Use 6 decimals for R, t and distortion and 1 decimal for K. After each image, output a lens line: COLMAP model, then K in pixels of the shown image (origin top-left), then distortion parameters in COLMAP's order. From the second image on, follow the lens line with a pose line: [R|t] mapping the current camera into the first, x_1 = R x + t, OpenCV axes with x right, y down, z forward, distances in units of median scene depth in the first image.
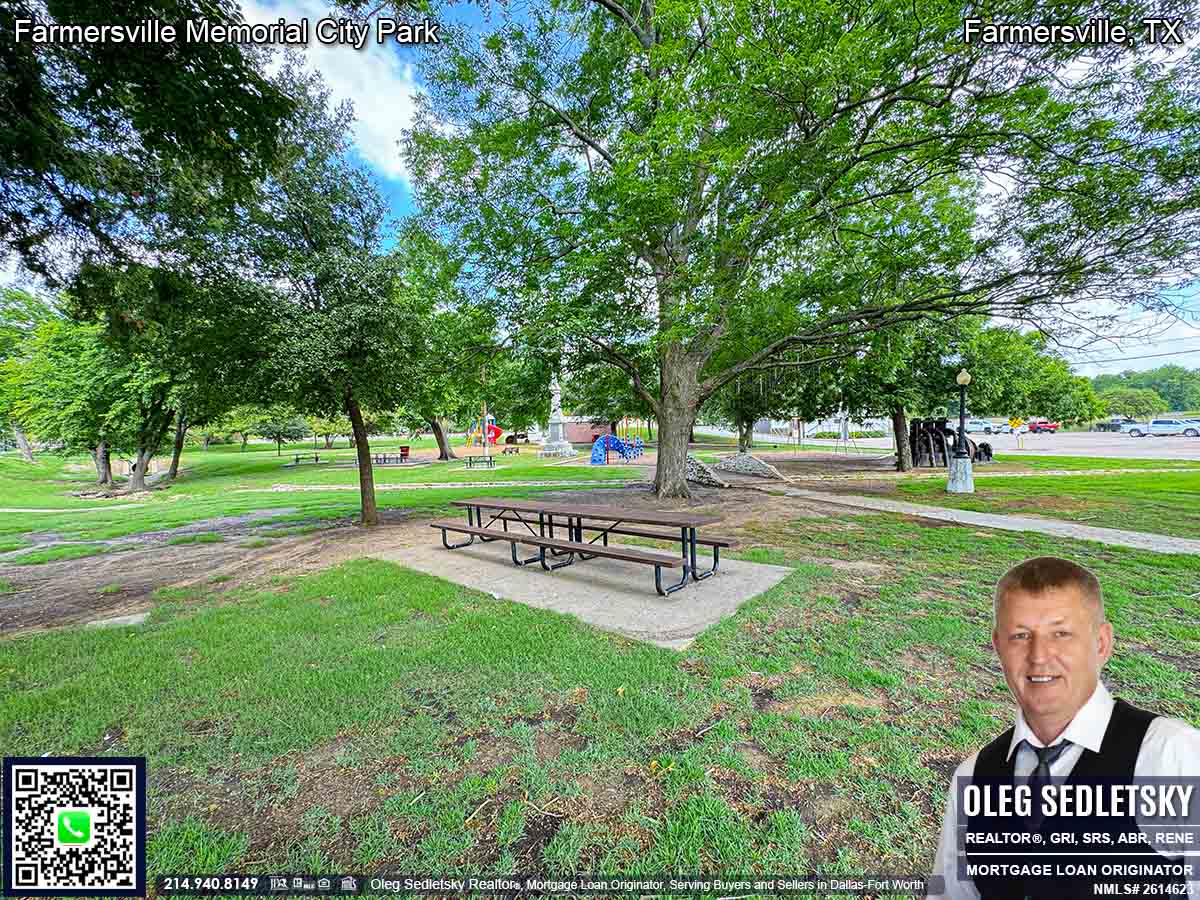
lens RADIAL K [[478.4, 0, 601.9], [0, 478.4, 454.1], [0, 0, 1]] dist [-0.003452, 0.001140]
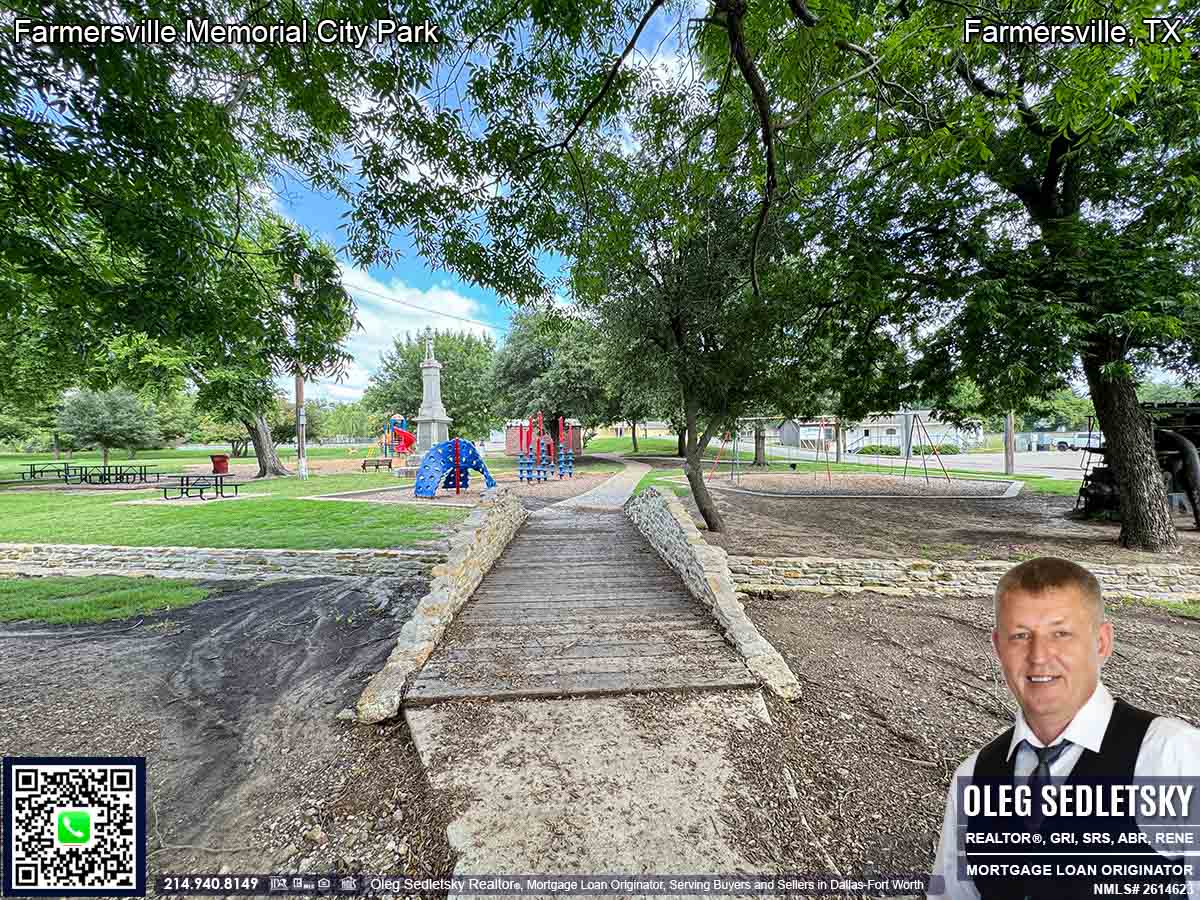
lens RADIAL K [[478.4, 0, 600.2], [0, 478.4, 447.8], [0, 0, 1]] dist [-0.003452, 0.001140]
pose [[0.997271, 0.013189, -0.072643, 0.172975], [-0.016228, 0.999011, -0.041395, -0.009453], [0.072026, 0.042461, 0.996499, 0.412004]]
